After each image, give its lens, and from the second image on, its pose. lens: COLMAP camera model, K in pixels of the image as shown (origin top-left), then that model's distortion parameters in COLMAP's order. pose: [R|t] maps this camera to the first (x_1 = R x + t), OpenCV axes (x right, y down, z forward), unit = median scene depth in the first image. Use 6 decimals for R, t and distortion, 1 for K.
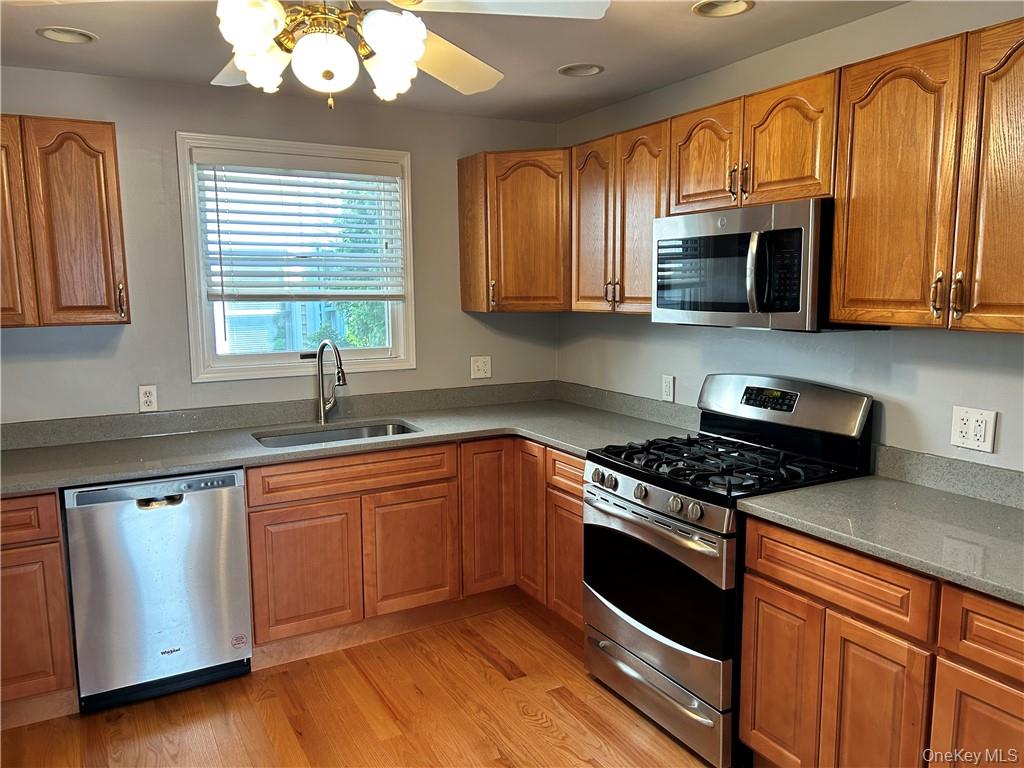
lens RADIAL K [[773.9, 0, 519.9], [0, 773.9, 390.3], [0, 0, 1]] dist [0.057268, -0.049679]
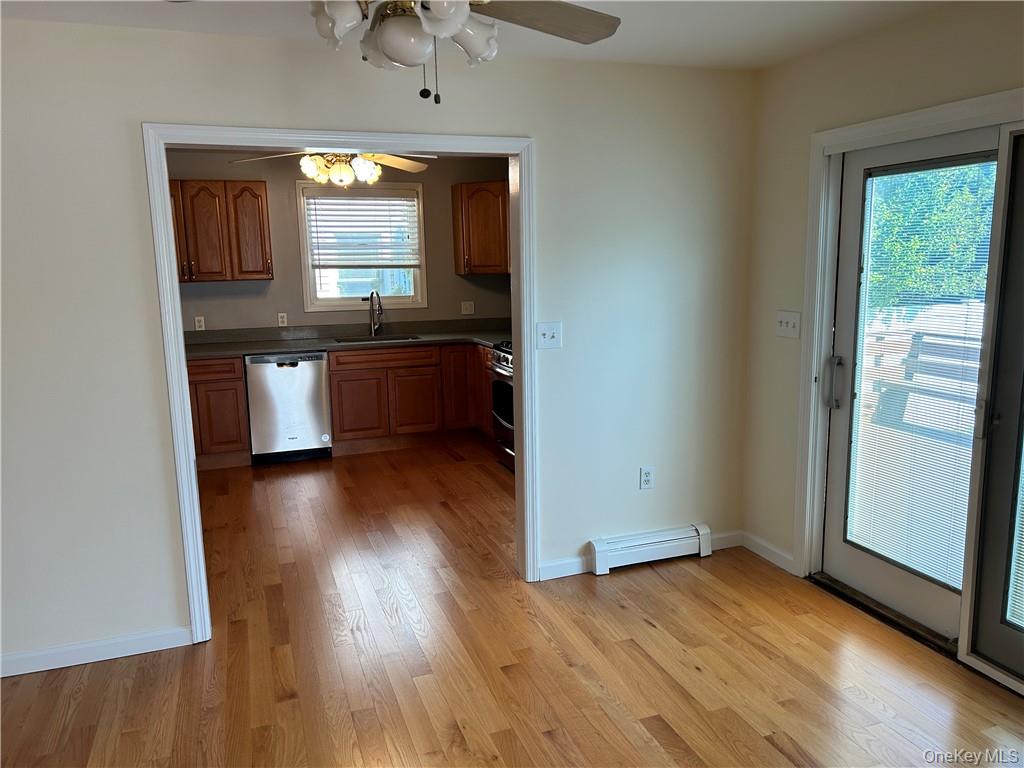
lens RADIAL K [[773.9, 0, 532.6], [0, 773.9, 393.9], [0, 0, 1]] dist [0.057268, -0.049679]
pose [[0.989373, 0.015148, -0.144609, 0.424669], [-0.009512, 0.999171, 0.039585, 0.113915], [0.145088, -0.037789, 0.988697, -0.834278]]
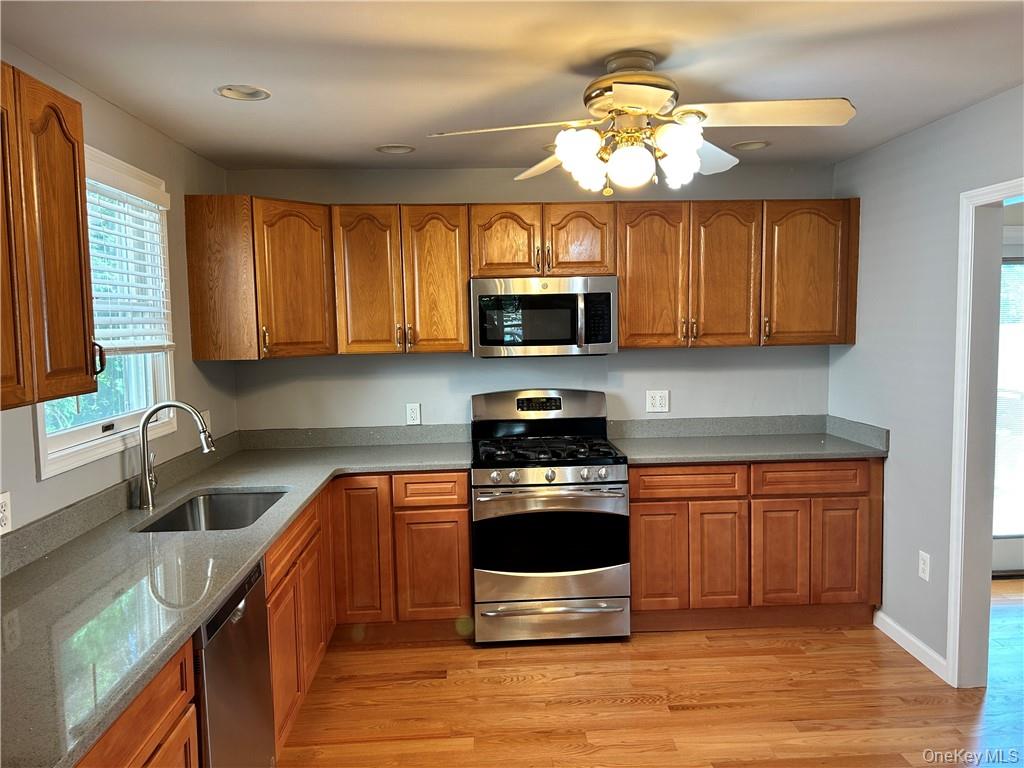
lens RADIAL K [[773.9, 0, 521.9], [0, 773.9, 382.3], [0, 0, 1]] dist [0.057268, -0.049679]
pose [[0.434959, -0.071393, 0.897616, -0.879968], [0.138309, 0.990320, 0.011746, -0.045139], [-0.889765, 0.119039, 0.440622, 0.331990]]
